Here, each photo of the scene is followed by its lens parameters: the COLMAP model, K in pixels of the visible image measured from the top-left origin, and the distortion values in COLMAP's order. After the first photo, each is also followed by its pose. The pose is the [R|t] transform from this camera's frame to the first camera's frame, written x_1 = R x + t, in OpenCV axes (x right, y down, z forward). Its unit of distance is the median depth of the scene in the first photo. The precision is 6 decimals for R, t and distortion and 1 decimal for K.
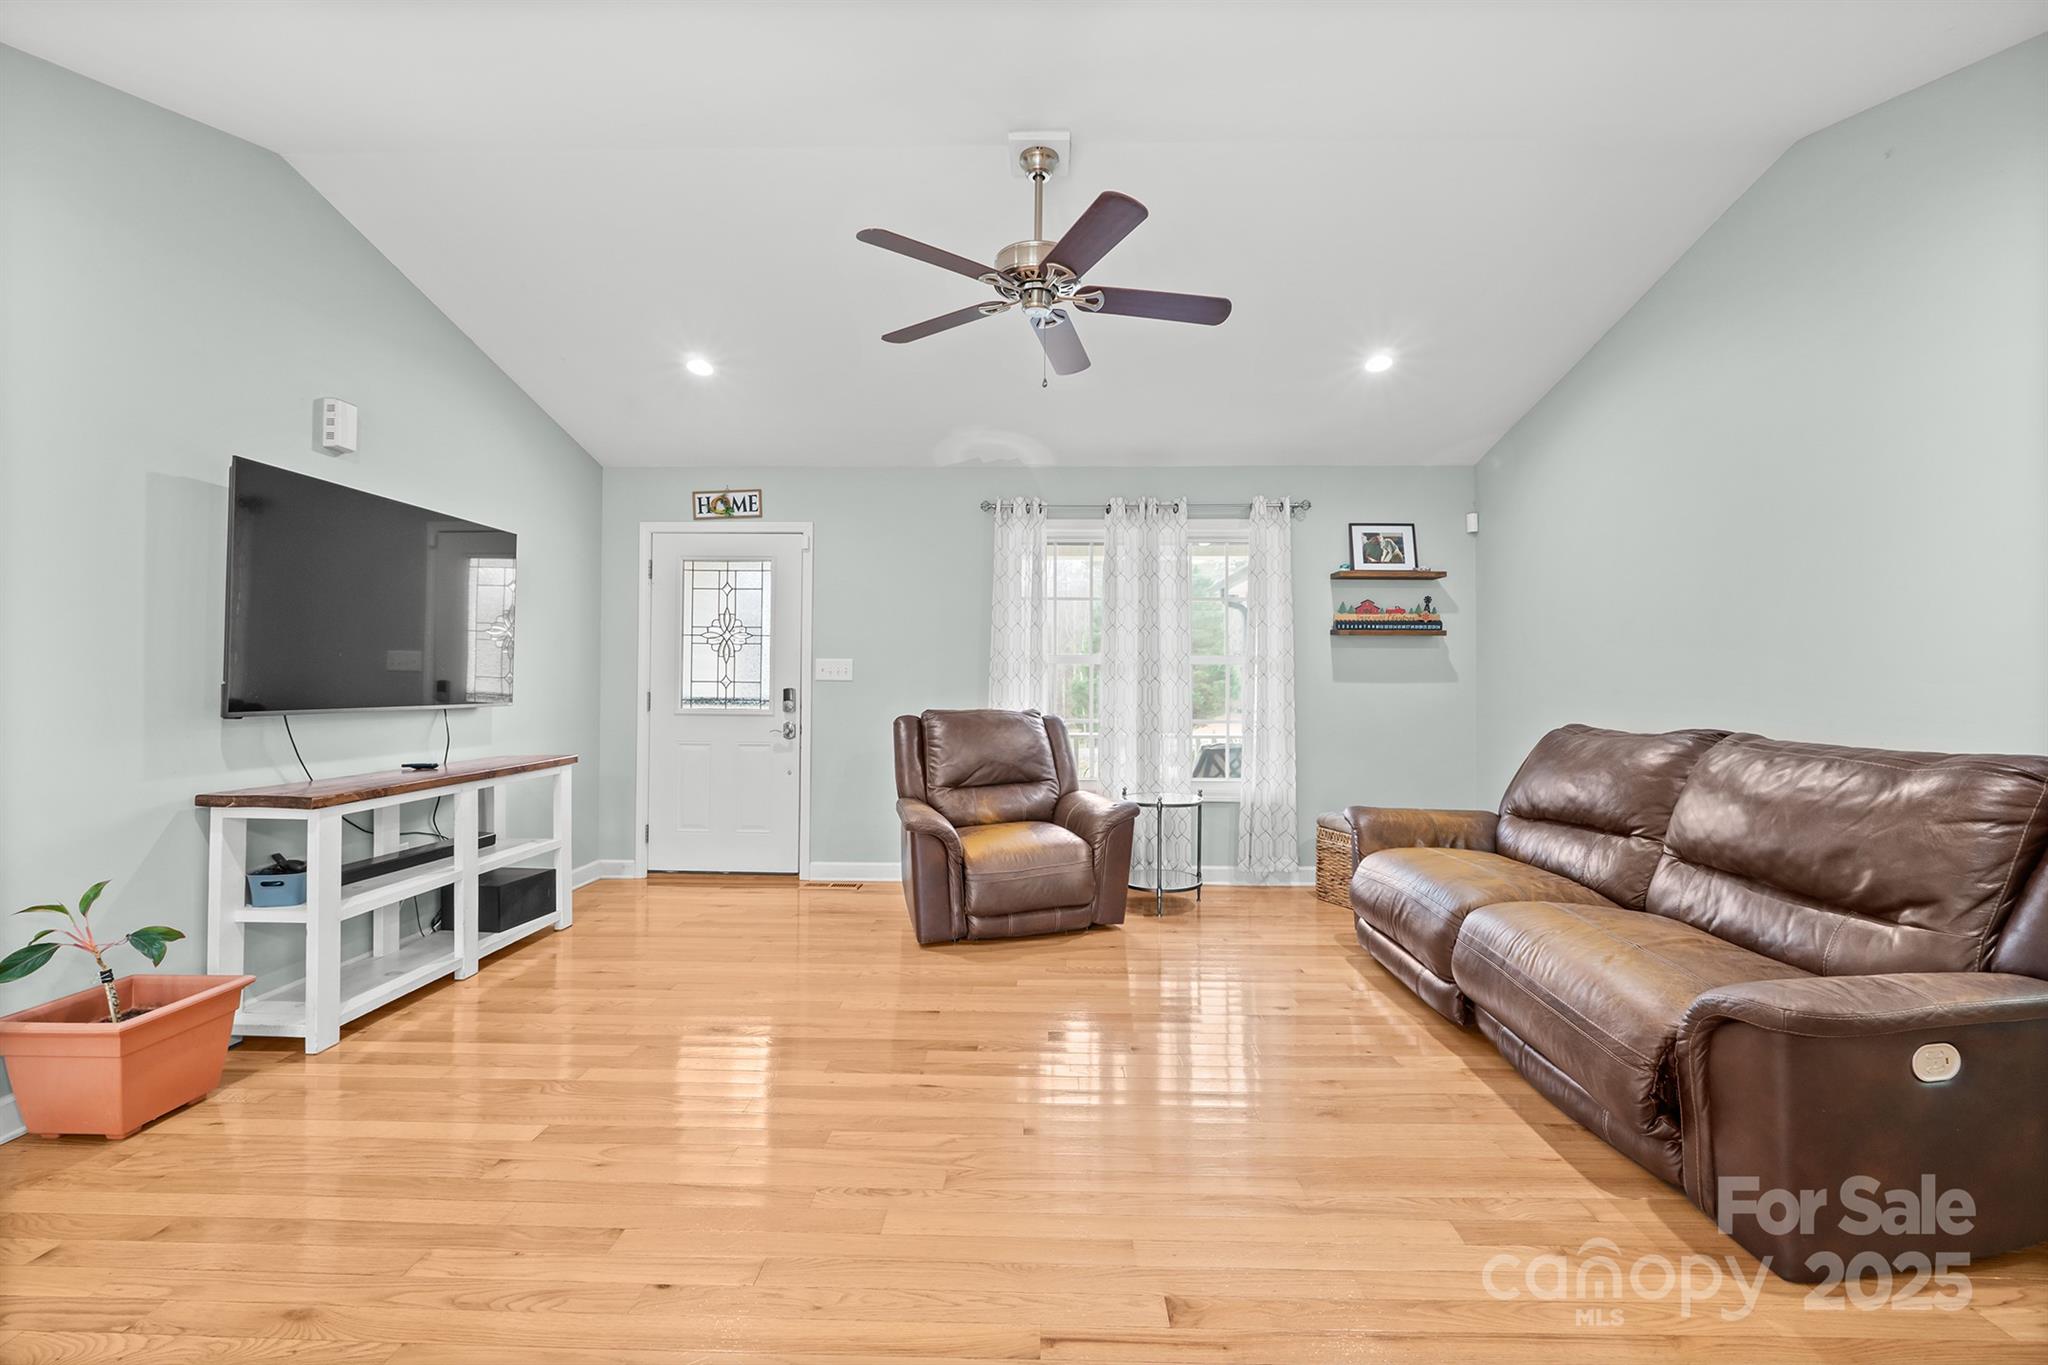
lens RADIAL K [[862.4, 0, 1036.3], [0, 862.4, 666.1], [0, 0, 1]] dist [-0.001422, -0.000375]
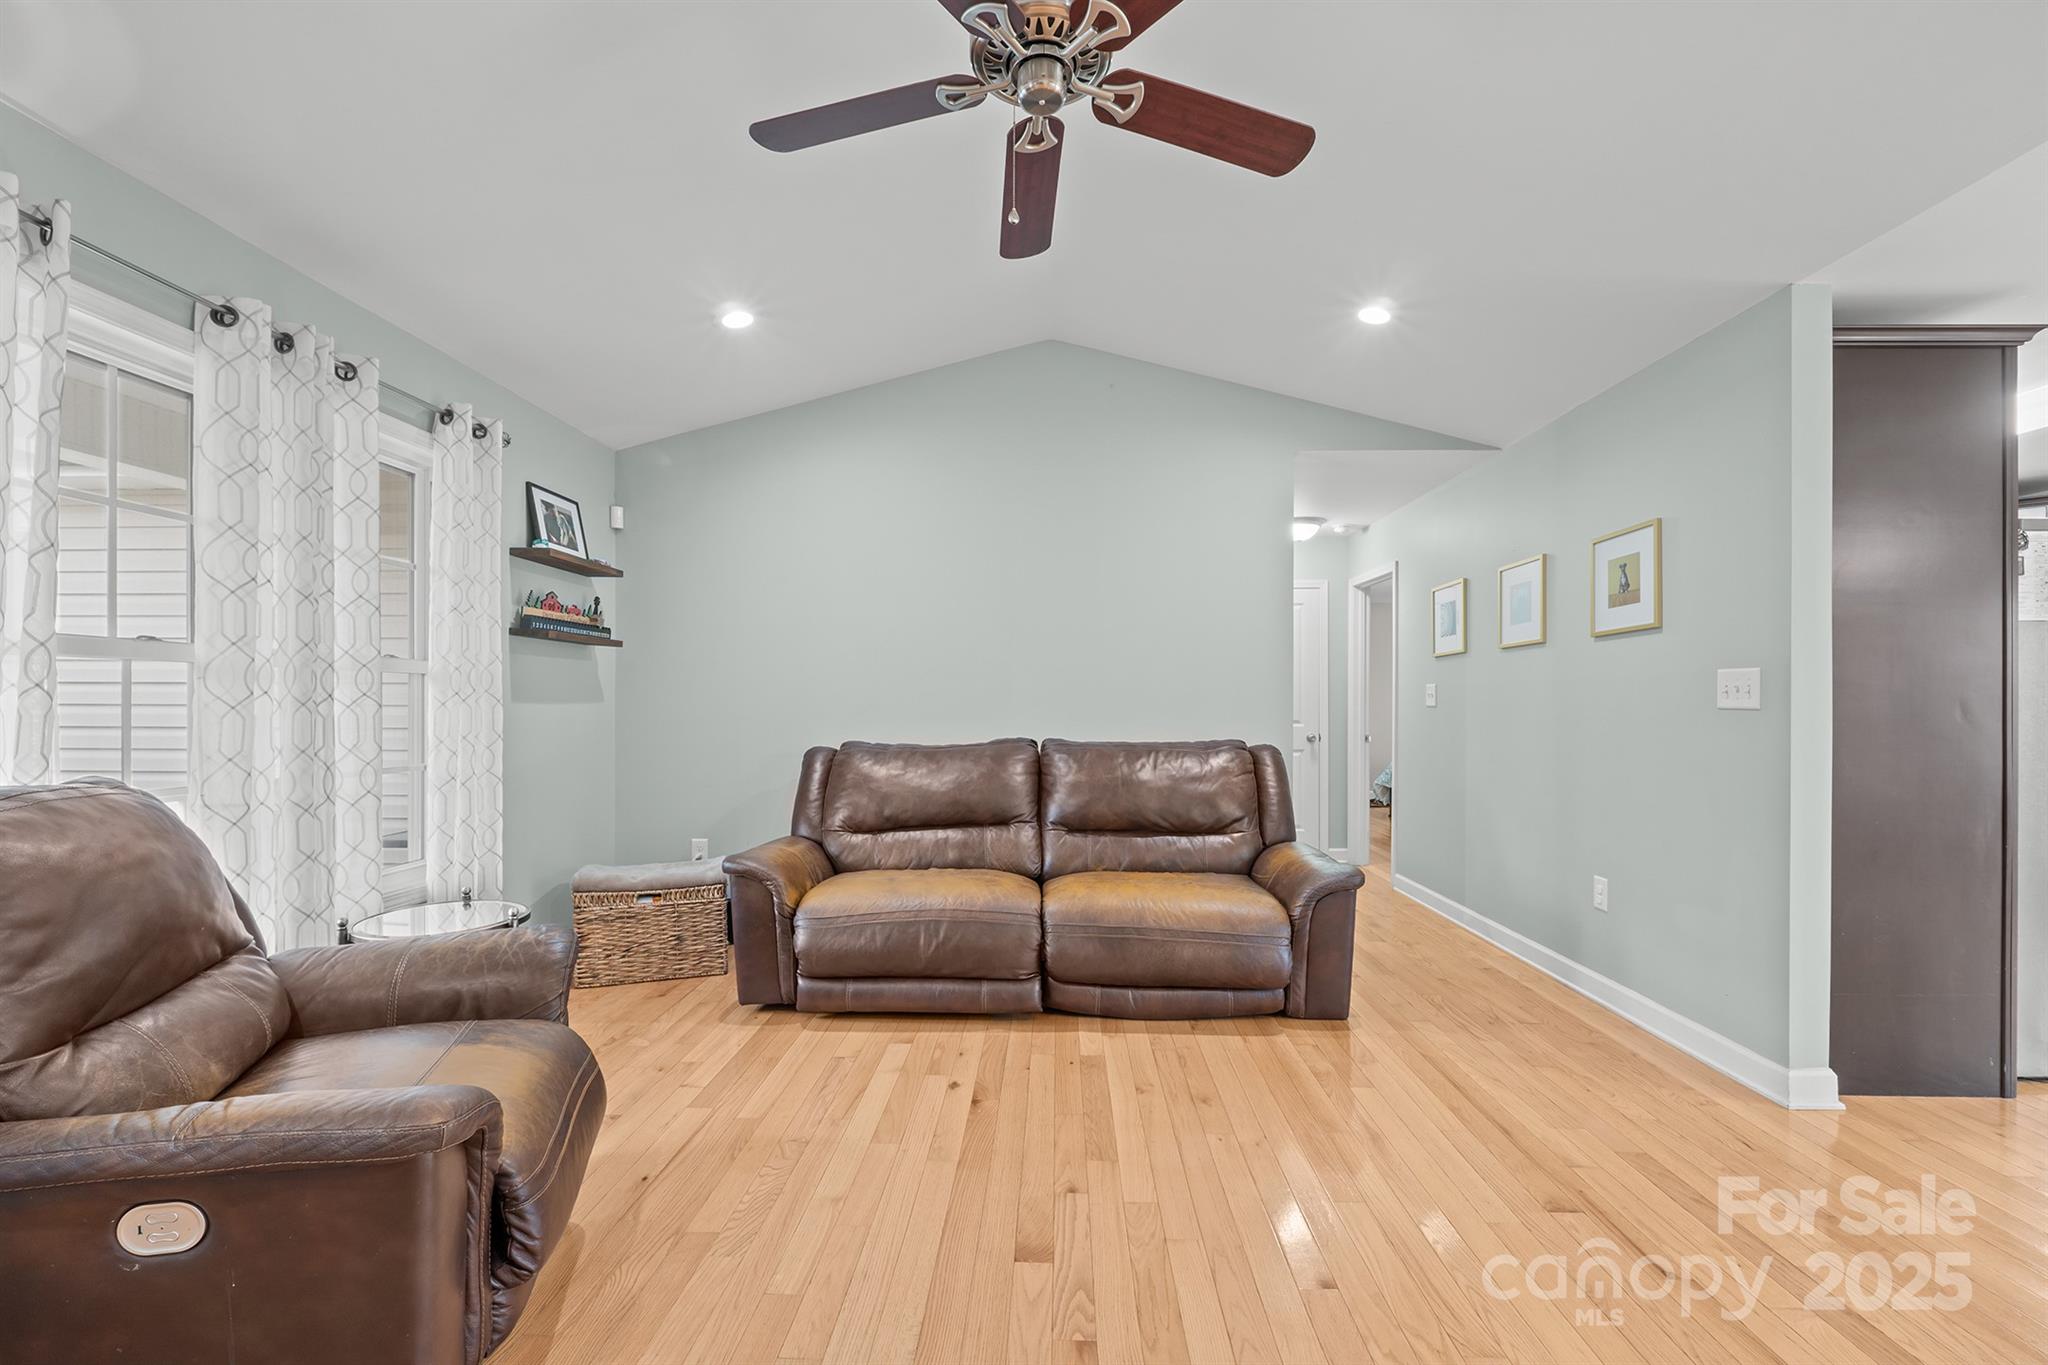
lens RADIAL K [[874.3, 0, 1024.9], [0, 874.3, 708.2], [0, 0, 1]] dist [0.000169, 0.000023]
pose [[0.011710, -0.006232, 0.999912, -0.362765], [-0.021484, 0.999748, 0.006482, 0.009534], [-0.999701, -0.021558, 0.011573, 0.580120]]
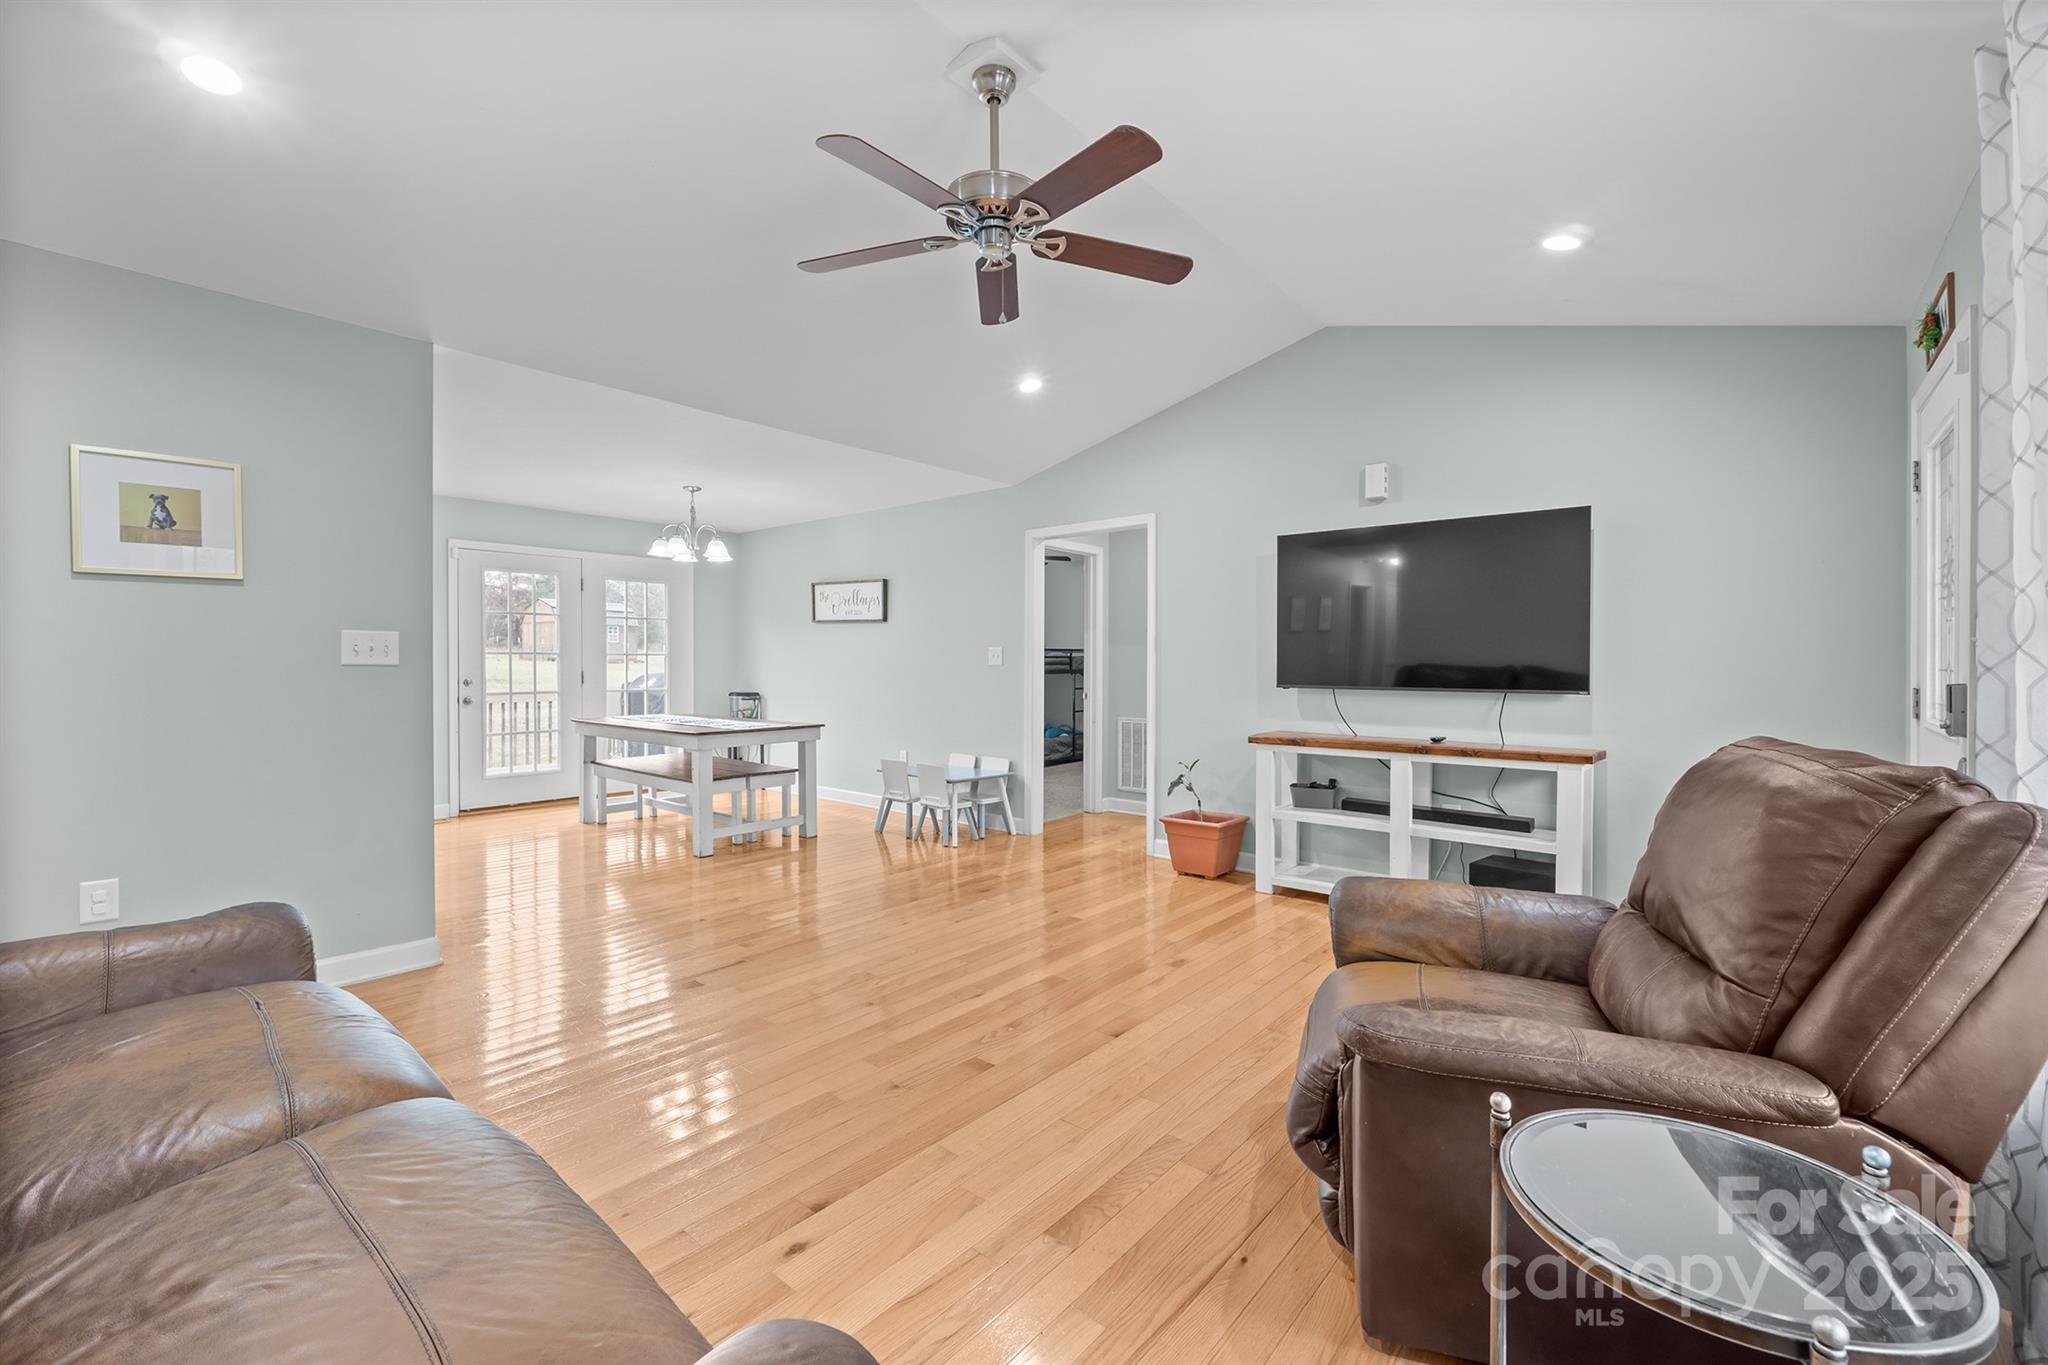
lens RADIAL K [[852.3, 0, 1030.6], [0, 852.3, 667.5], [0, 0, 1]] dist [-0.004185, -0.000337]
pose [[-0.627151, -0.000423, -0.778897, 0.387235], [0.008982, 0.999929, -0.007775, 0.015256], [0.778846, -0.011872, -0.627103, 0.919166]]
